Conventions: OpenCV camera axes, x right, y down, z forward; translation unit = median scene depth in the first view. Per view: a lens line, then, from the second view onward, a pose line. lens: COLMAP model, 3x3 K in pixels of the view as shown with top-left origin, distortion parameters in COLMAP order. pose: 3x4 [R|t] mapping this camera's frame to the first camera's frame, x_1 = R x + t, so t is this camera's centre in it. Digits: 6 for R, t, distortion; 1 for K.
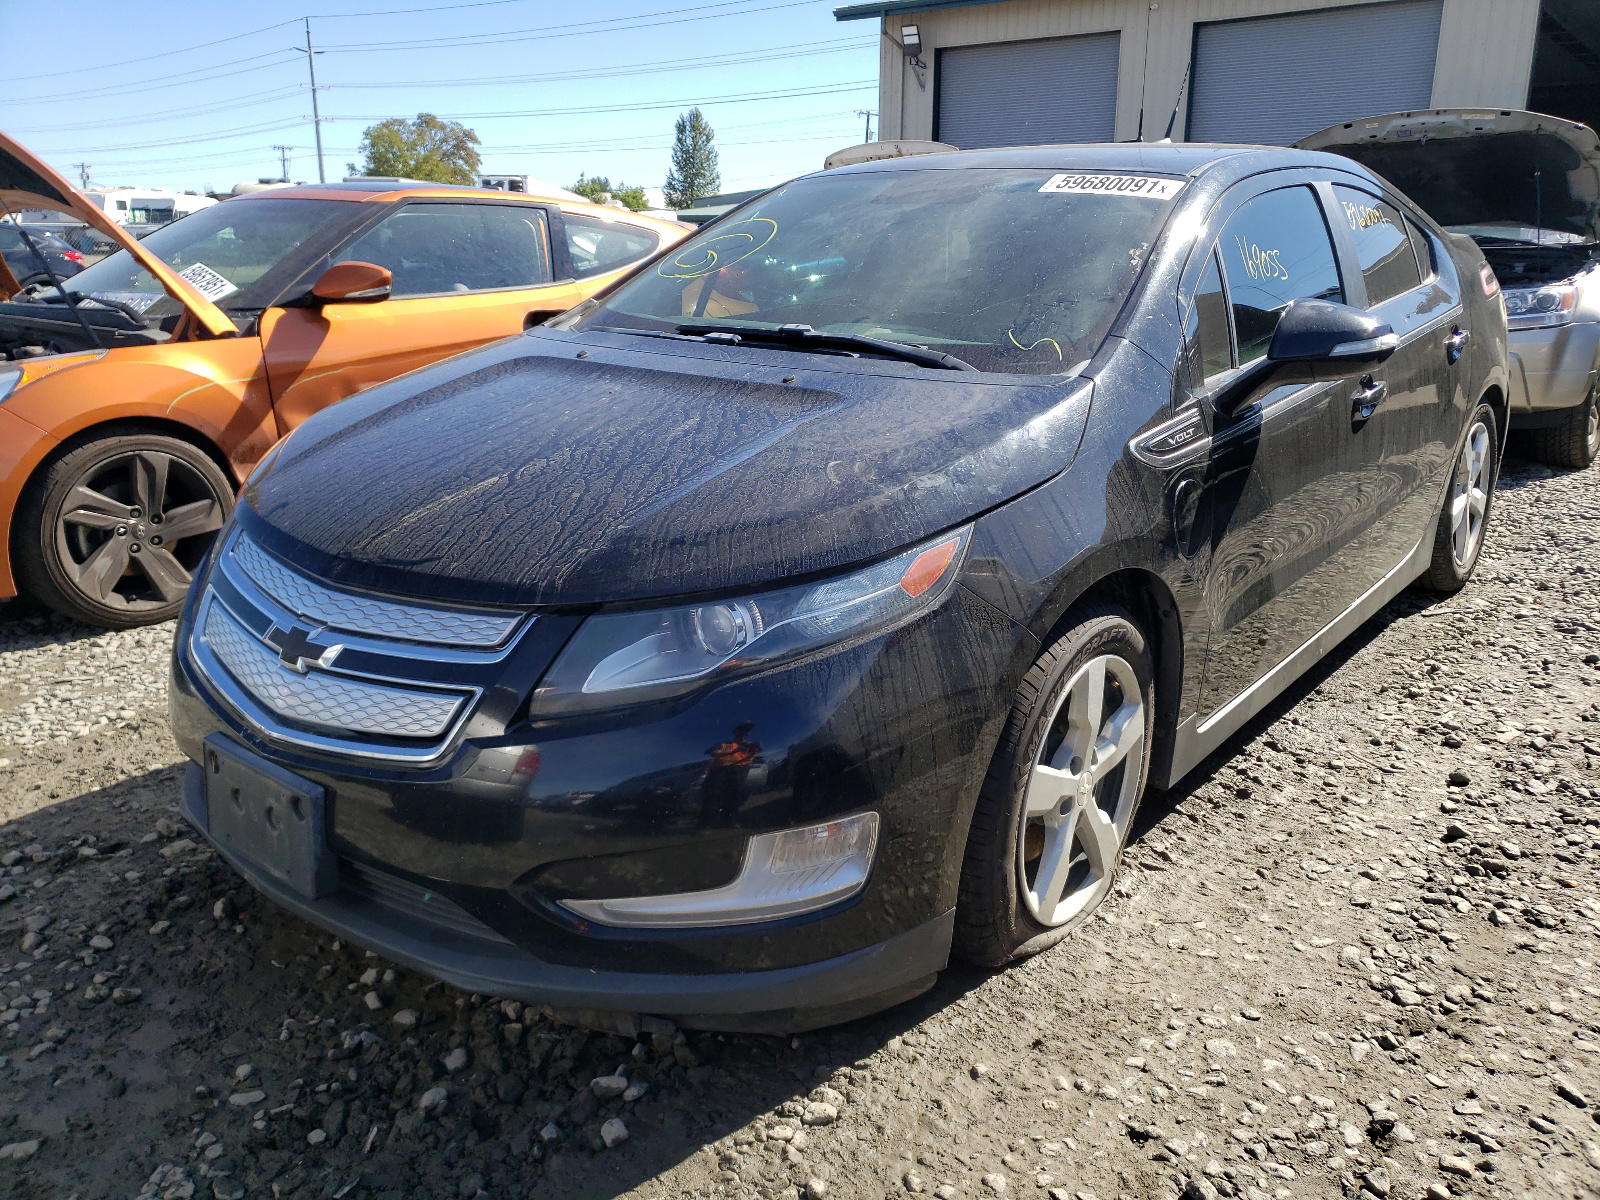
lens RADIAL K [[1224.7, 0, 800.0], [0, 1224.7, 600.0], [0, 0, 1]] dist [-0.025879, 0.081294]
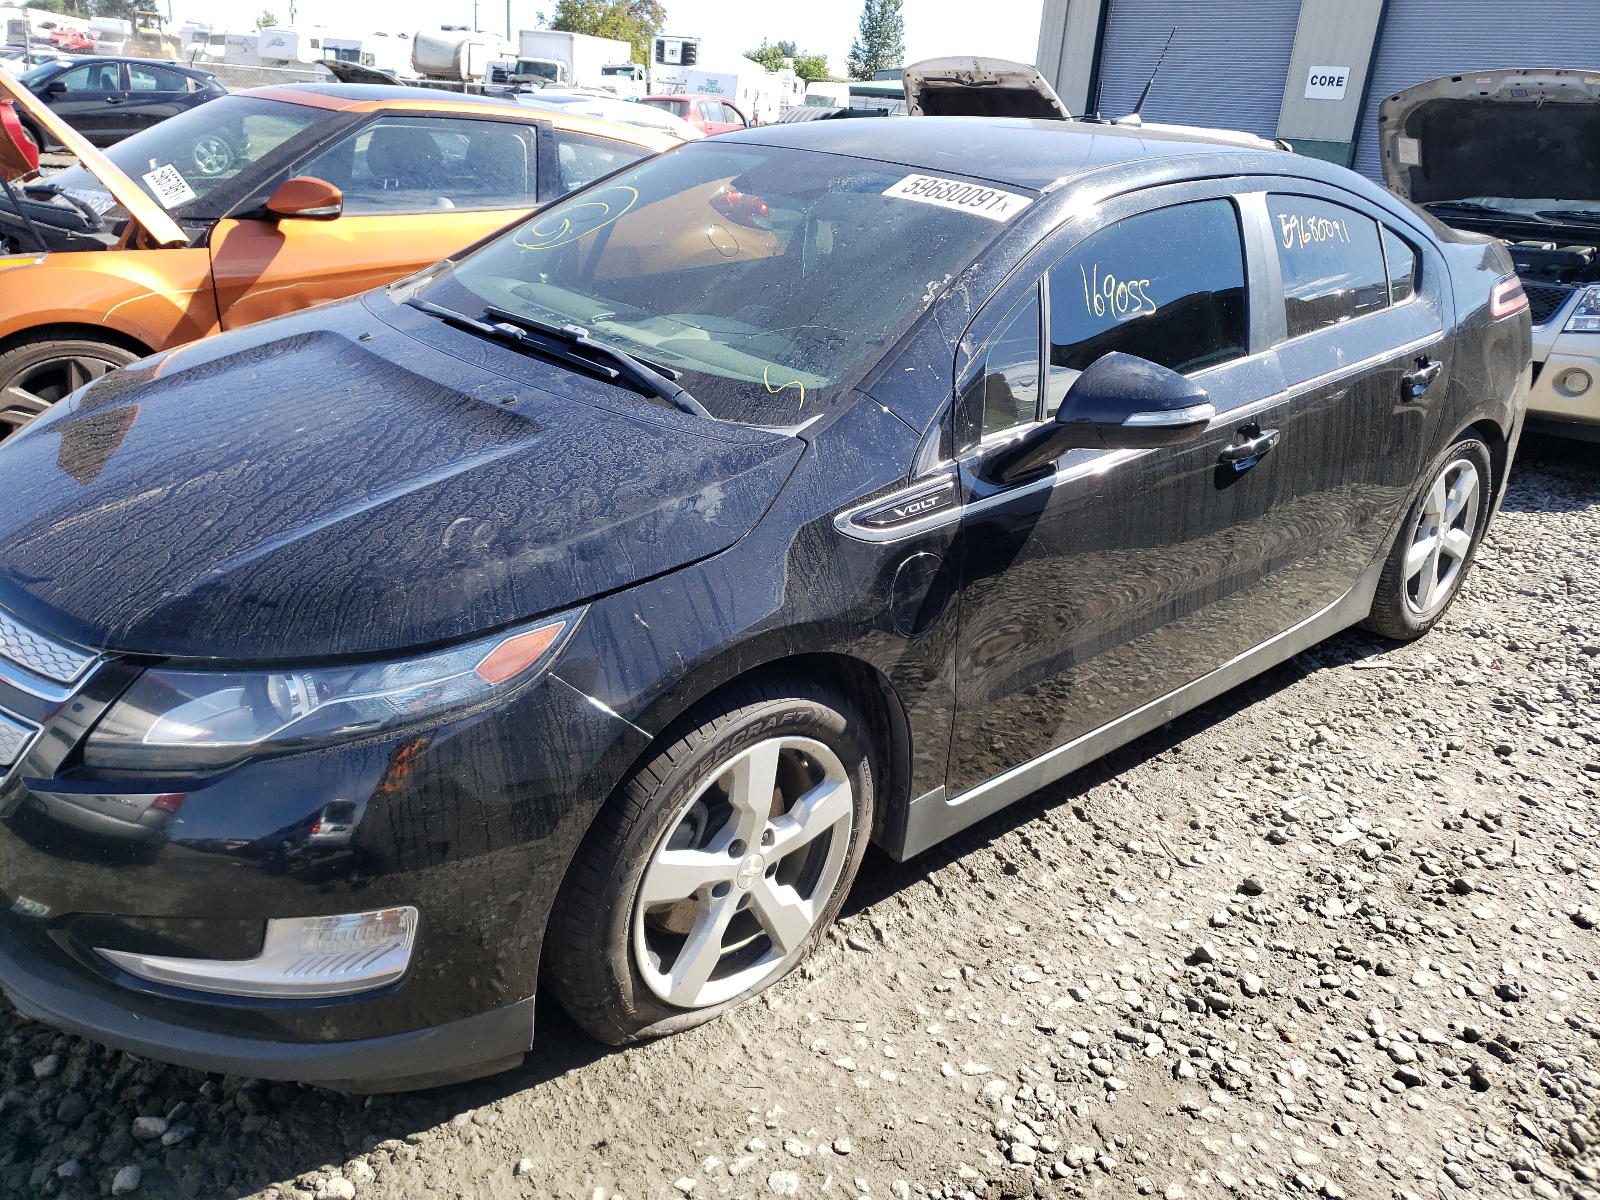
lens RADIAL K [[1216.7, 0, 799.8], [0, 1216.7, 584.4], [0, 0, 1]] dist [-0.004445, 0.039242]
pose [[0.985810, 0.116374, -0.120976, 0.290368], [-0.105459, 0.990062, 0.093036, -0.128401], [0.130601, -0.078958, 0.988286, 0.070797]]
